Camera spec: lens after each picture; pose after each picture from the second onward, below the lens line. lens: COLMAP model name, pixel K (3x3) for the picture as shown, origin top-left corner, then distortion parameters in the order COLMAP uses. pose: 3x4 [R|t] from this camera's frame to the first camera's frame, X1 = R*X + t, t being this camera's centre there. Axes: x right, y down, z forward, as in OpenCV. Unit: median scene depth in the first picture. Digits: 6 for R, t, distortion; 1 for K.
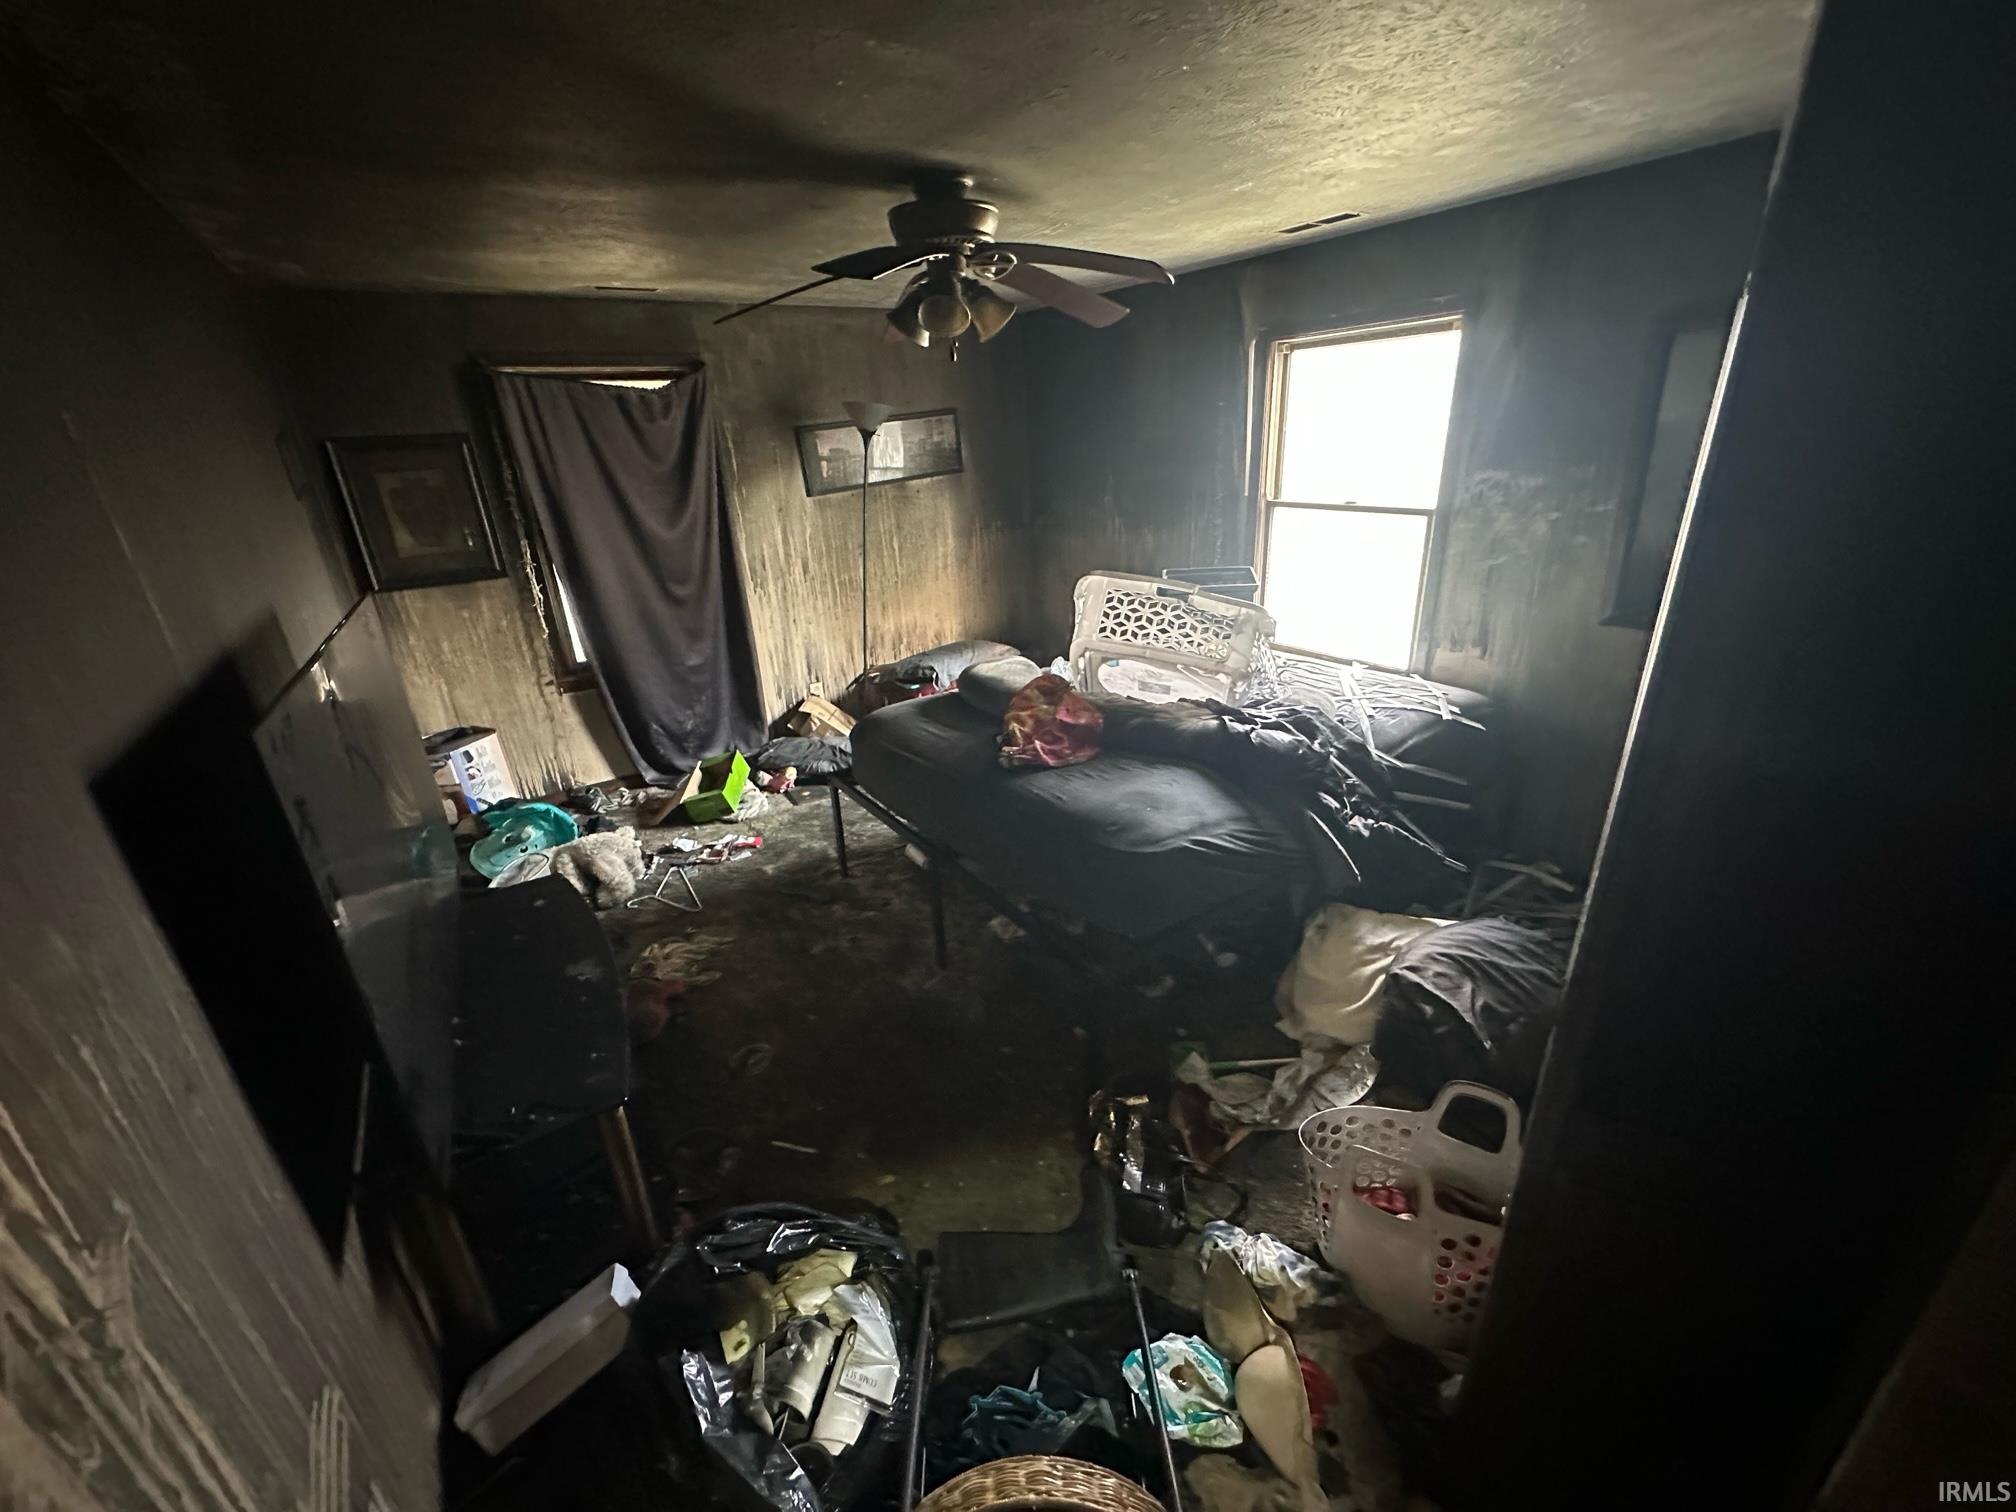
lens RADIAL K [[808.7, 0, 1007.3], [0, 808.7, 756.0], [0, 0, 1]] dist [-0.000088, -0.000014]
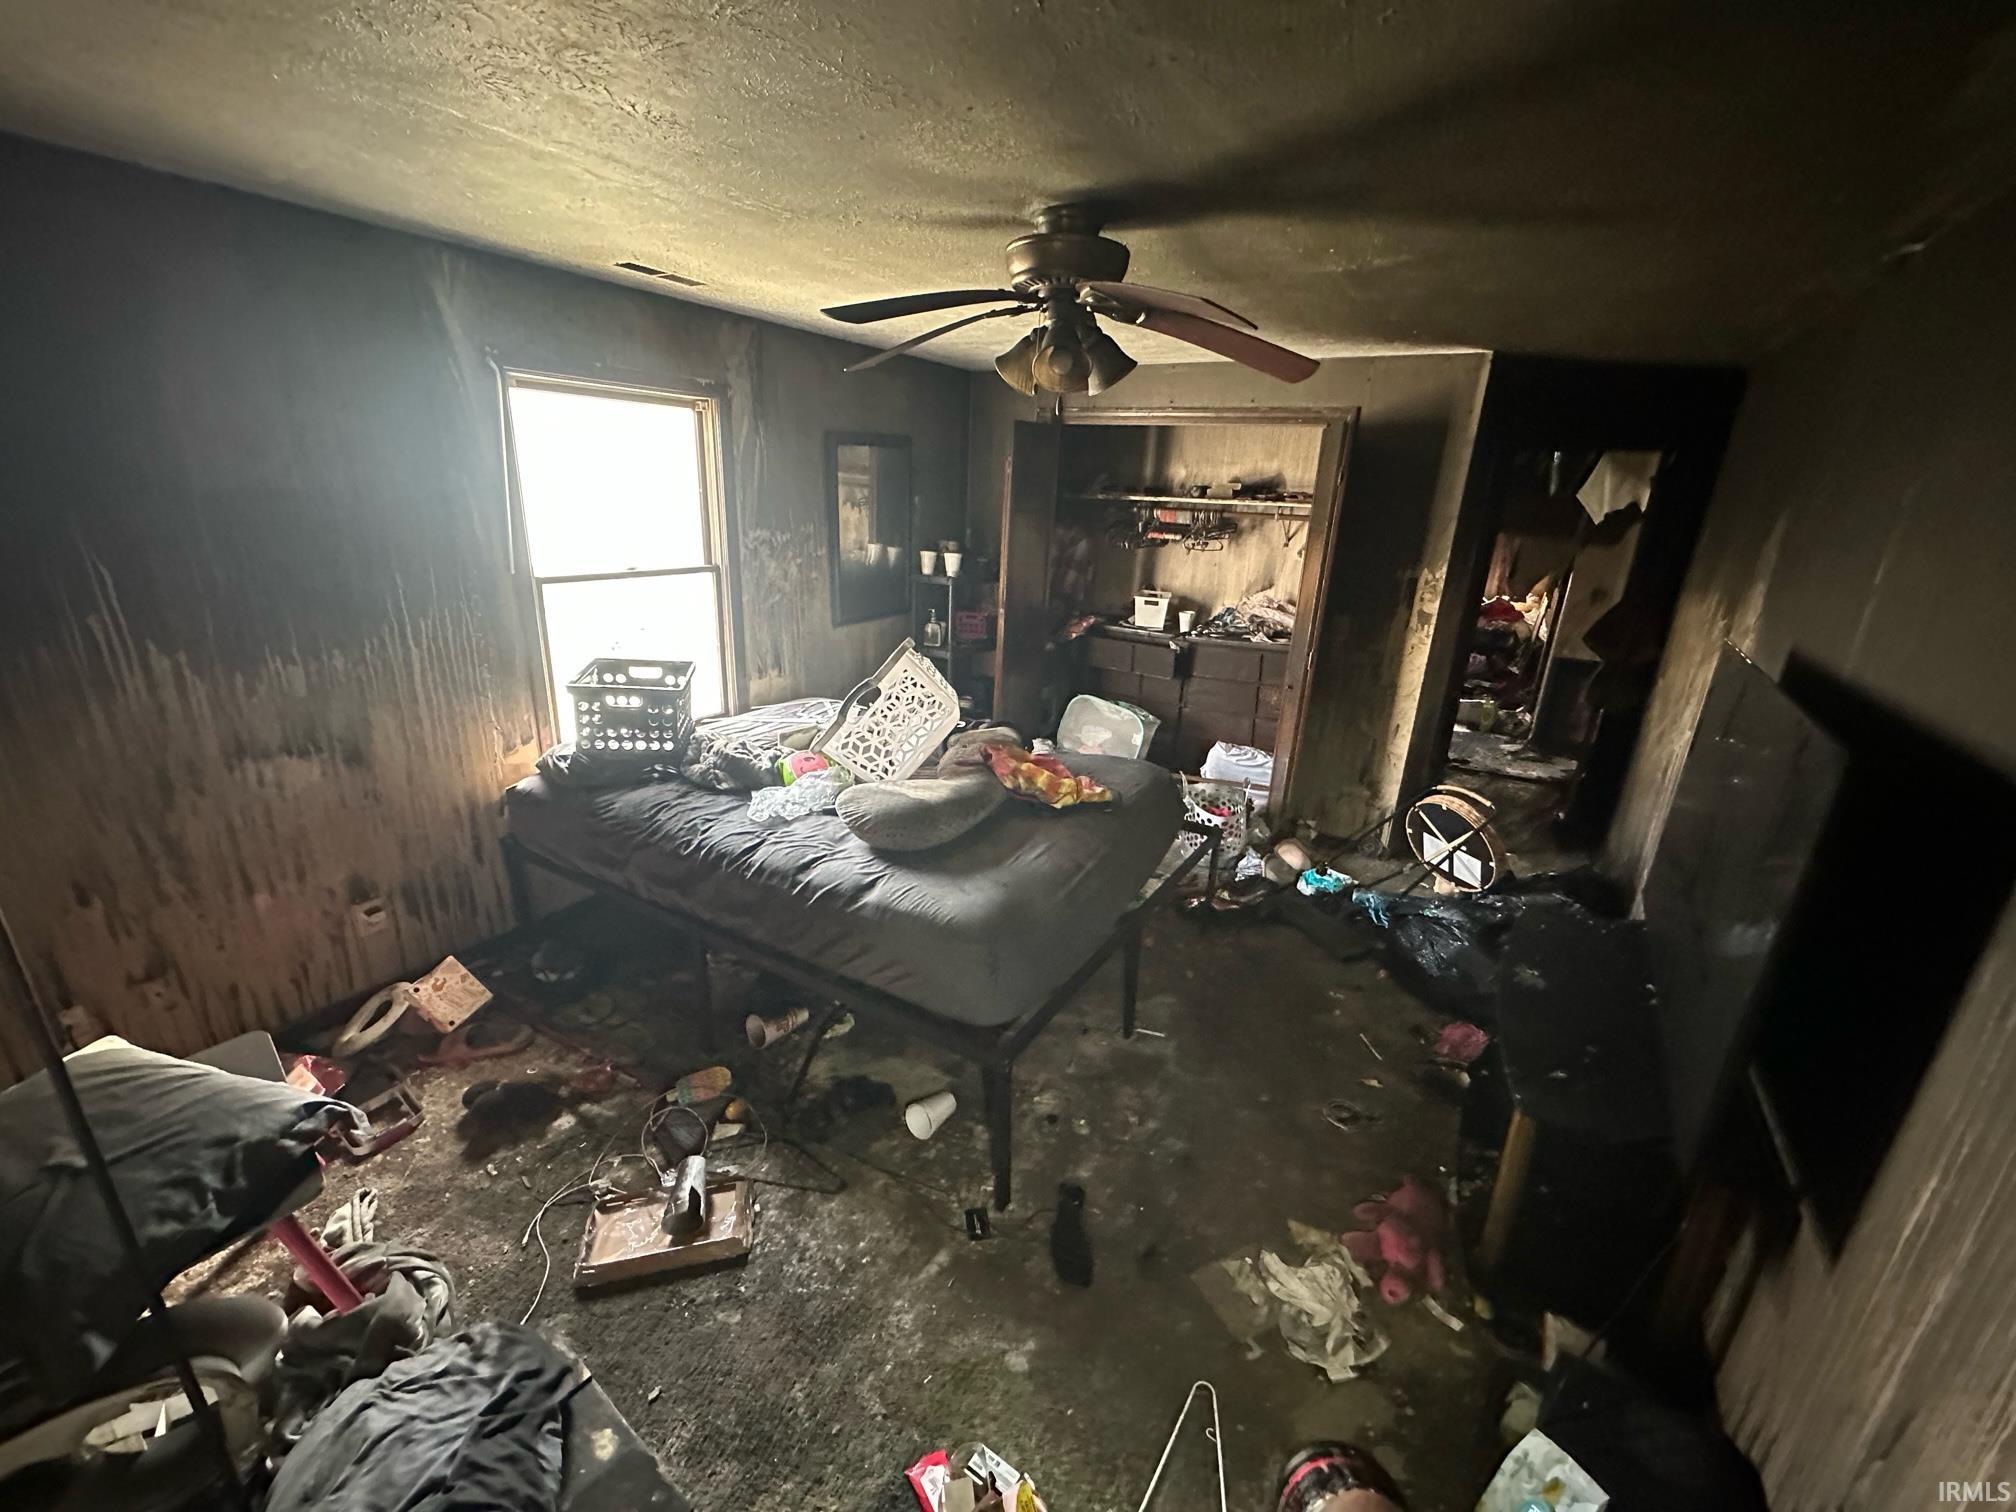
lens RADIAL K [[808.7, 0, 1003.6], [0, 808.7, 751.5], [0, 0, 1]] dist [-0.000088, -0.000014]
pose [[-0.389512, -0.256690, 0.884528, -0.714785], [0.325234, 0.860173, 0.392843, -0.416119], [-0.861686, 0.440696, -0.251563, 1.112068]]
